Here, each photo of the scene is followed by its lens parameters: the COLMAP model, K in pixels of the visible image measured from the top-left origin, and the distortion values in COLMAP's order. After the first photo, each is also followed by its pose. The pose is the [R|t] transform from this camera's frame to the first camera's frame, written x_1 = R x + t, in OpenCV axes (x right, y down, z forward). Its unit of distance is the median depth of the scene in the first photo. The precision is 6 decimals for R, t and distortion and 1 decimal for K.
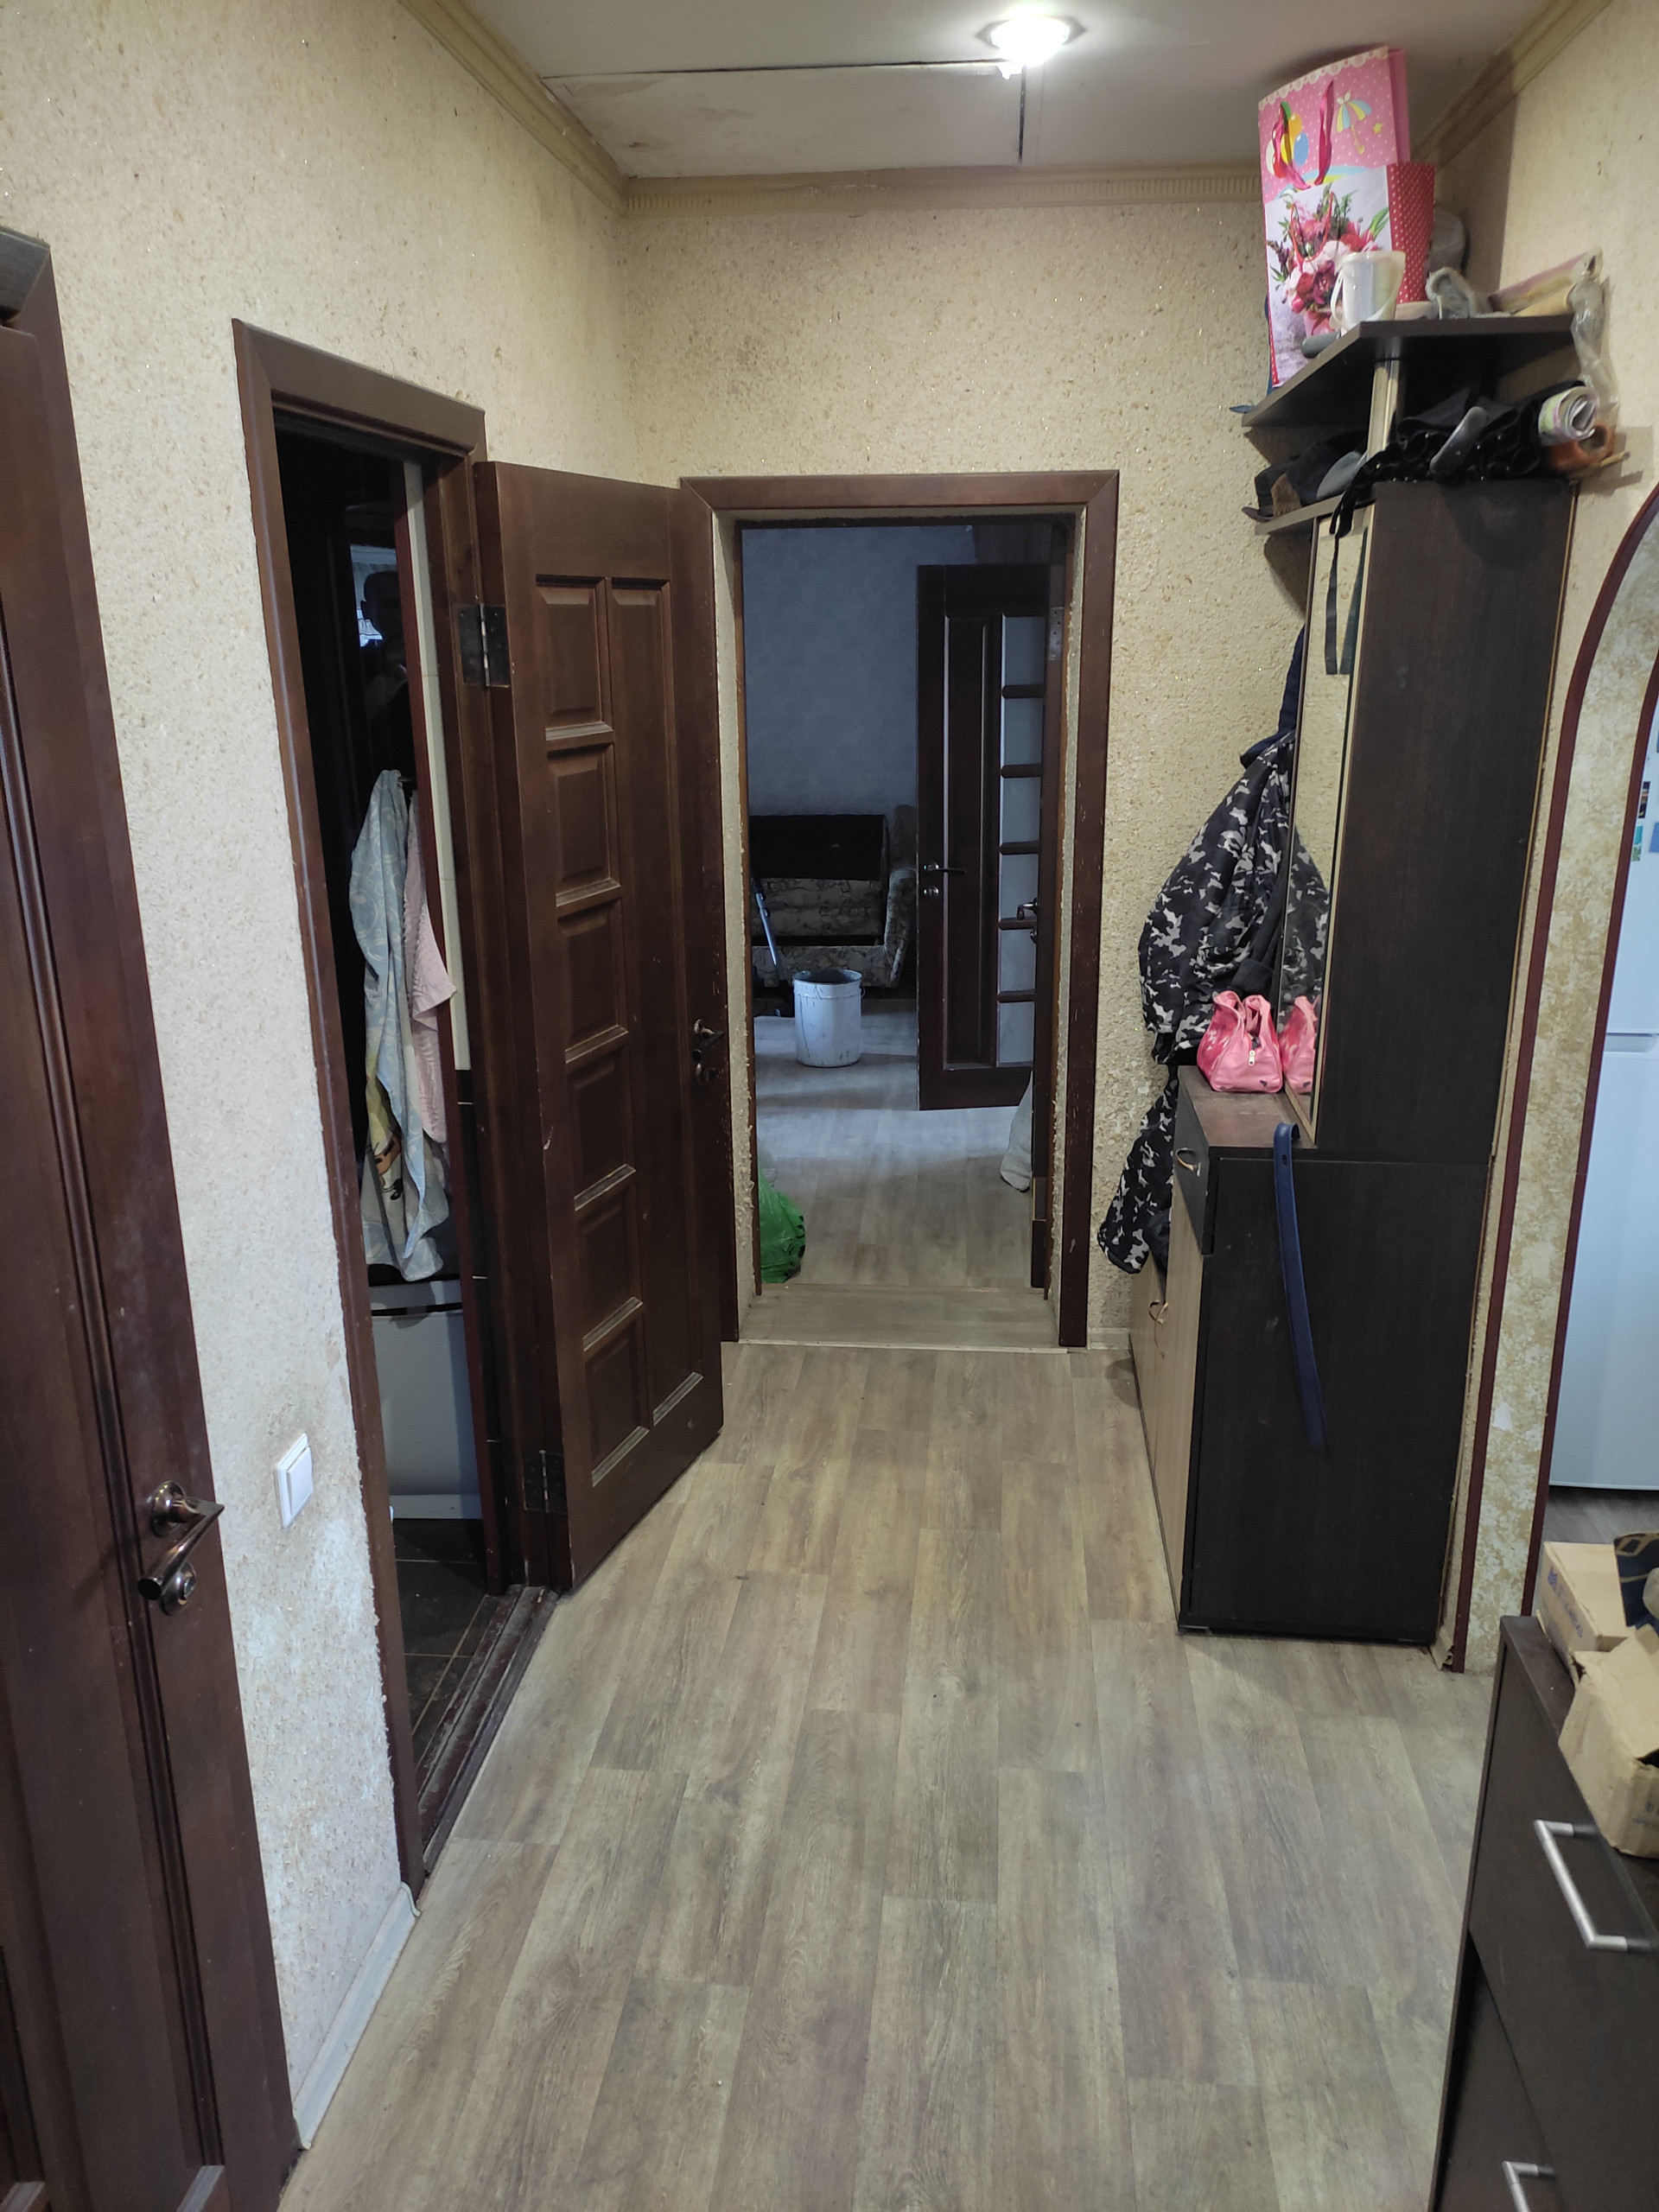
lens RADIAL K [[1622.5, 0, 836.7], [0, 1622.5, 1096.9], [0, 0, 1]] dist [0.051432, -0.052066]
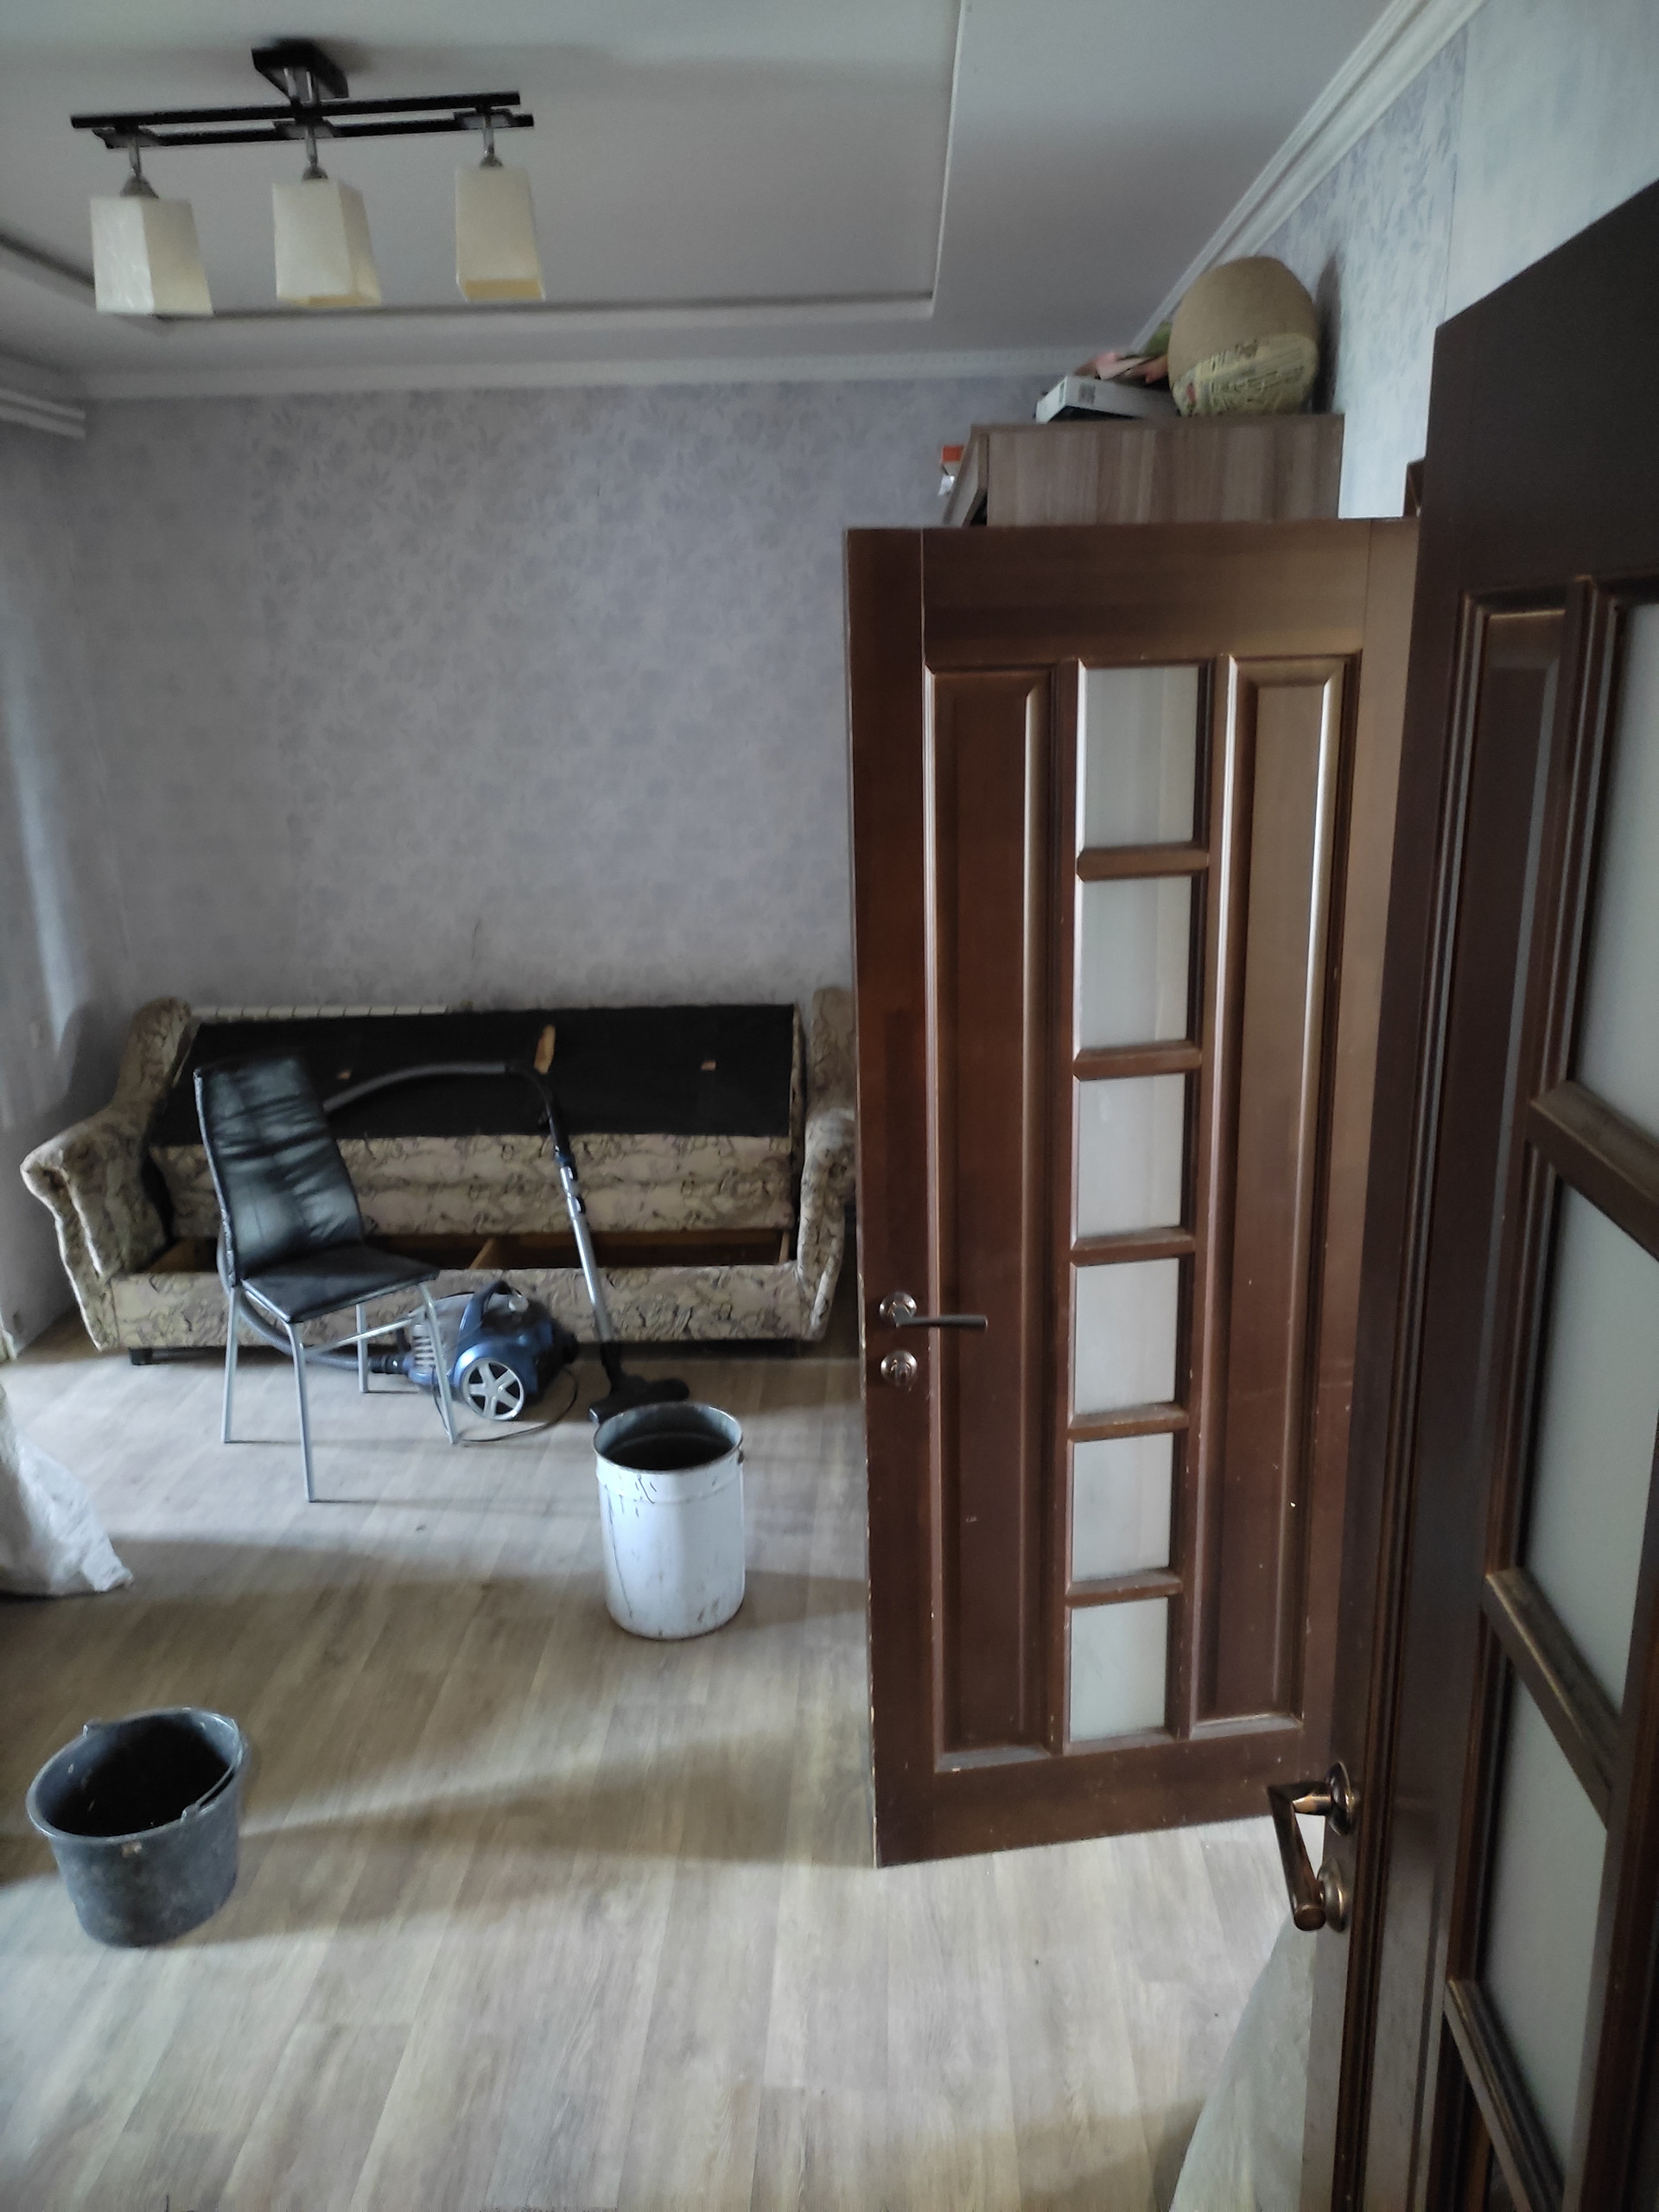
lens RADIAL K [[1622.5, 0, 825.1], [0, 1622.5, 1110.8], [0, 0, 1]] dist [0.051432, -0.052066]
pose [[0.999333, -0.018598, 0.031436, 0.022584], [0.018887, 0.999782, -0.008921, -0.141232], [-0.031264, 0.009509, 0.999466, 0.468956]]
